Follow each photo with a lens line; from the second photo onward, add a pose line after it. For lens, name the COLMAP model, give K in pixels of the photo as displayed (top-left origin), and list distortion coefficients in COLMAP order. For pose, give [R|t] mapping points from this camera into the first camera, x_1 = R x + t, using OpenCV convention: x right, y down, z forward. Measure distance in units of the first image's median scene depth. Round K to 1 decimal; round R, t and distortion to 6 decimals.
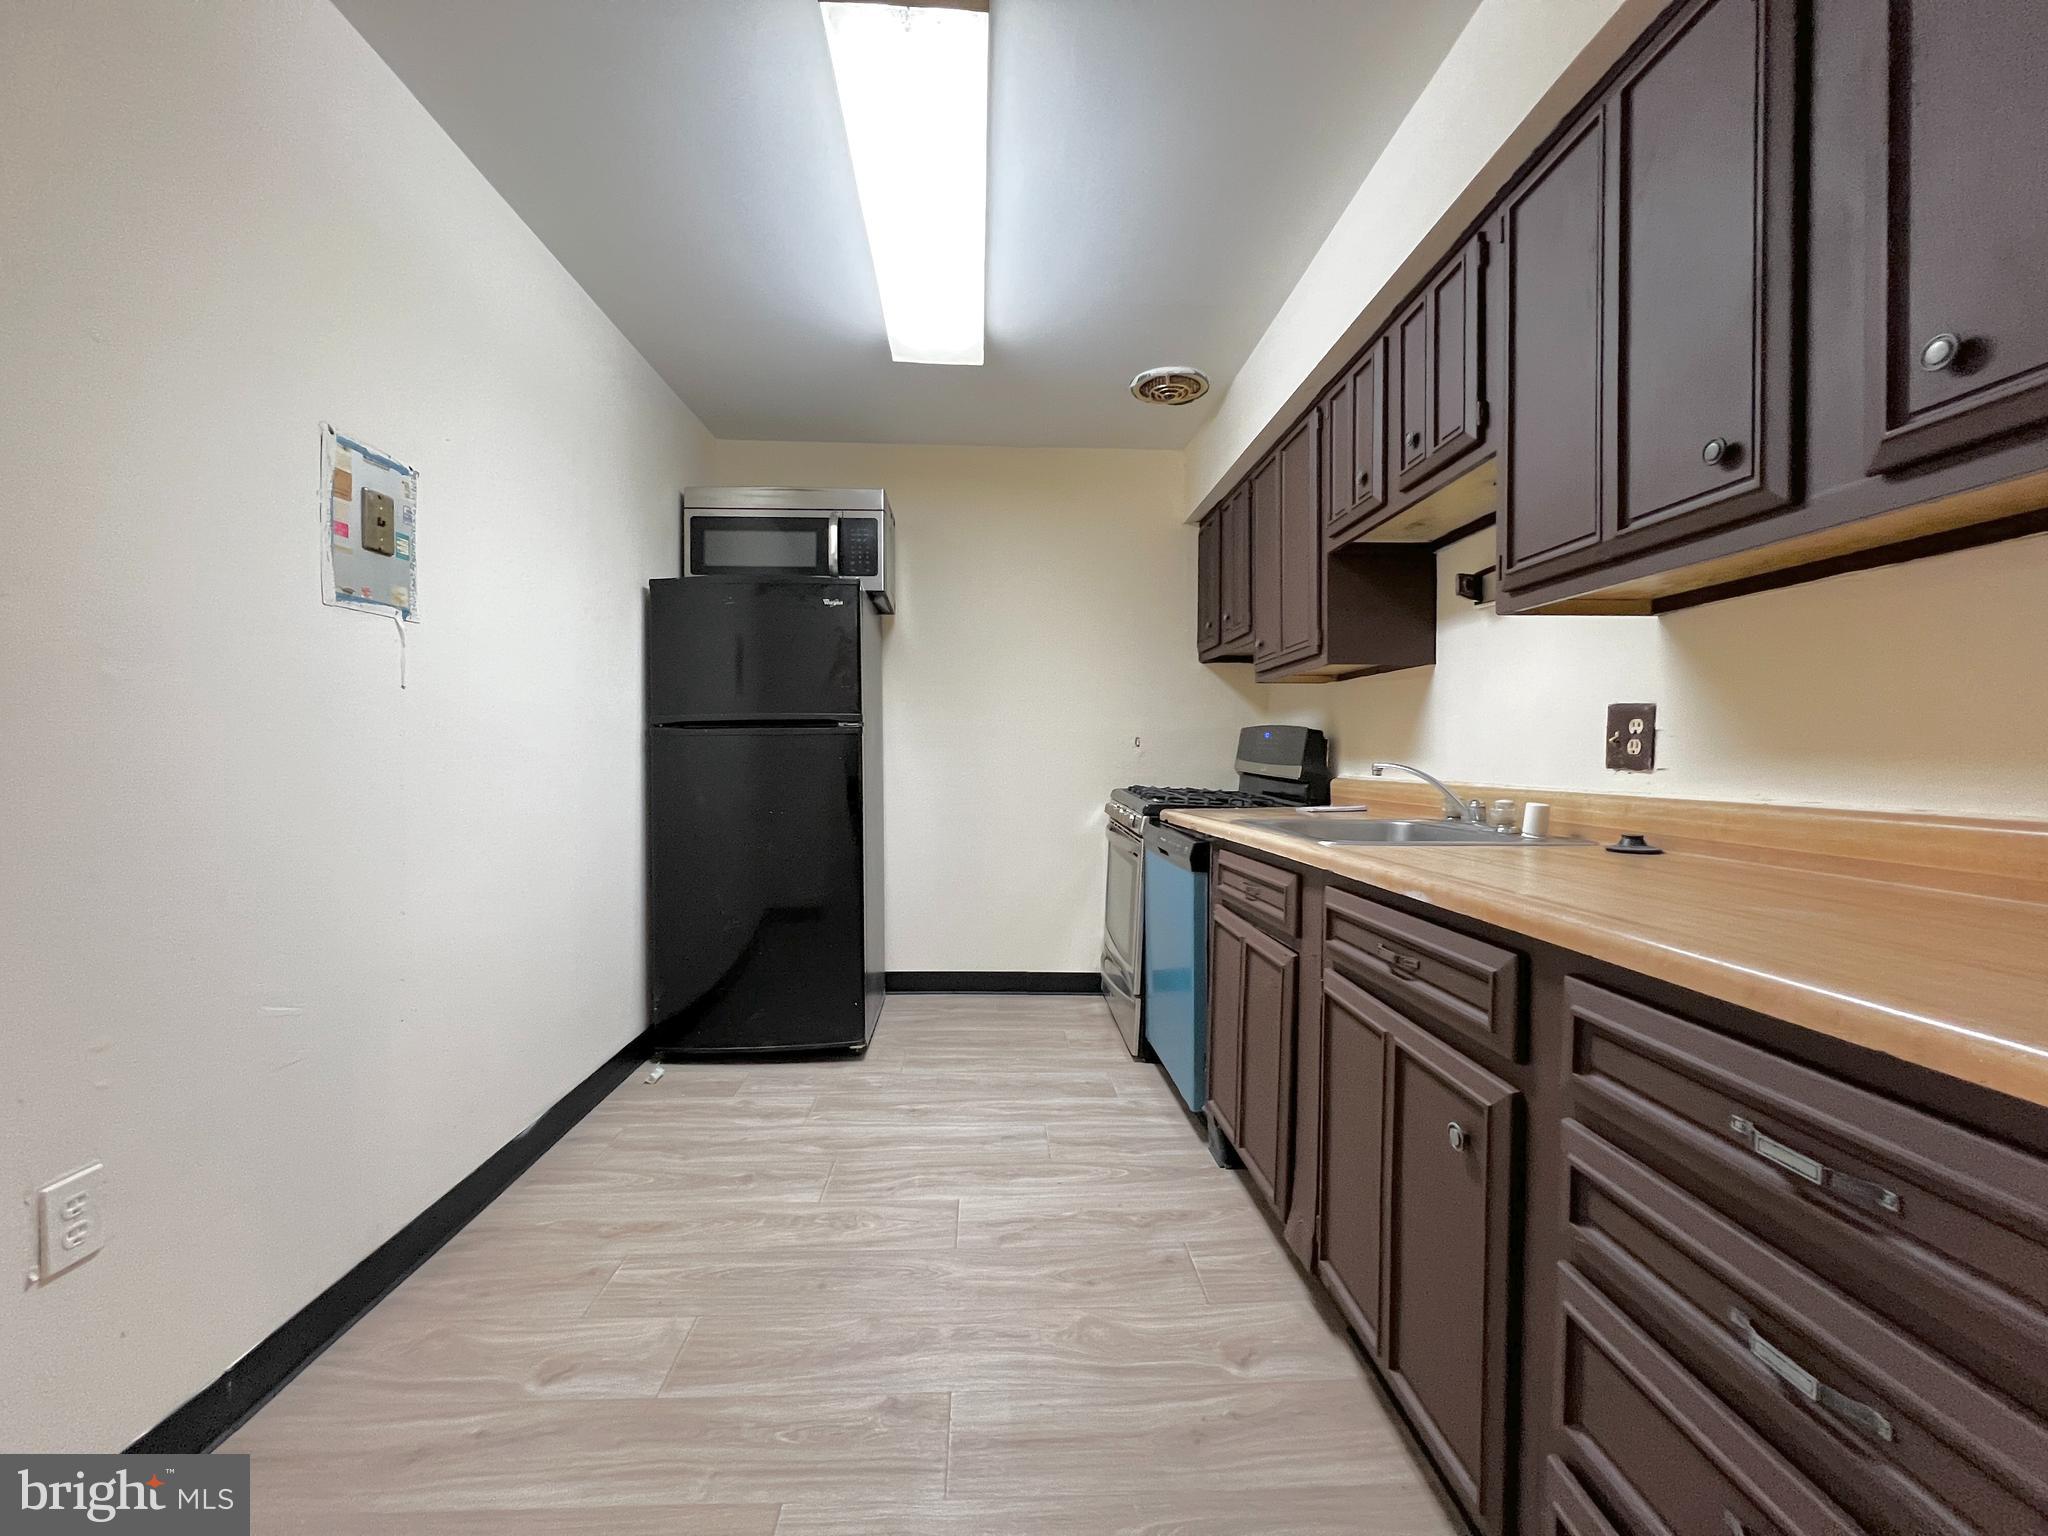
lens RADIAL K [[820.1, 0, 1019.0], [0, 820.1, 760.4], [0, 0, 1]] dist [-0.000893, 0.000136]
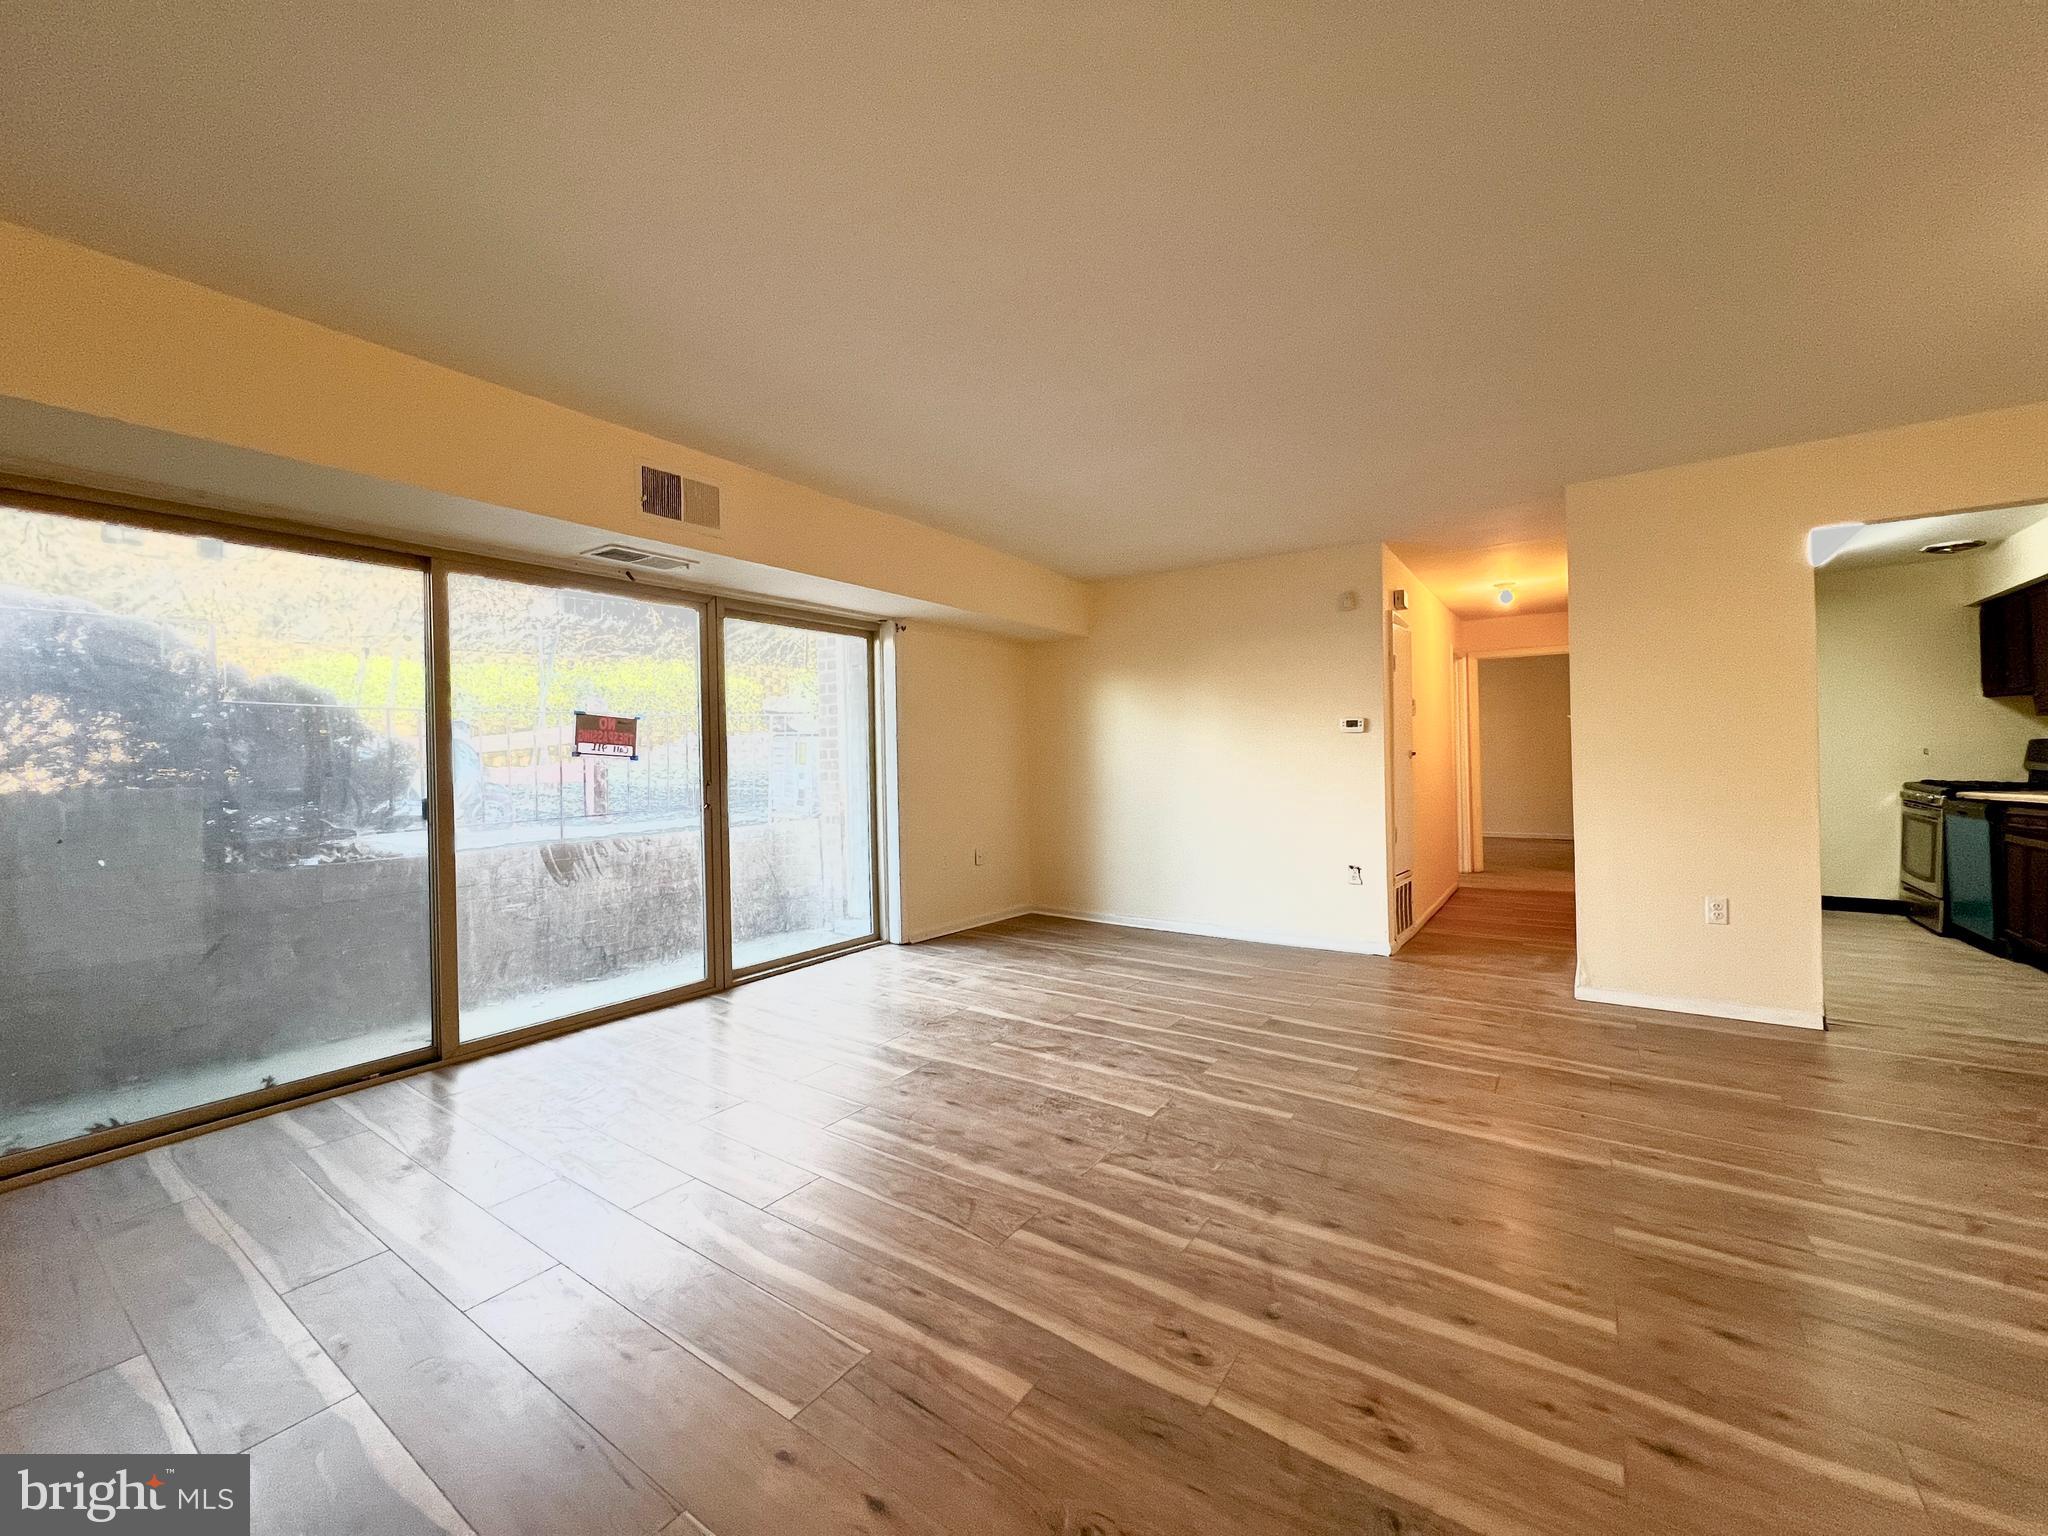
lens RADIAL K [[820.1, 0, 1022.3], [0, 820.1, 757.2], [0, 0, 1]] dist [-0.000893, 0.000136]
pose [[0.800804, -0.026874, -0.598323, -0.593063], [0.018198, 0.999623, -0.020543, -0.021058], [0.598650, 0.005563, 0.800992, -2.513358]]
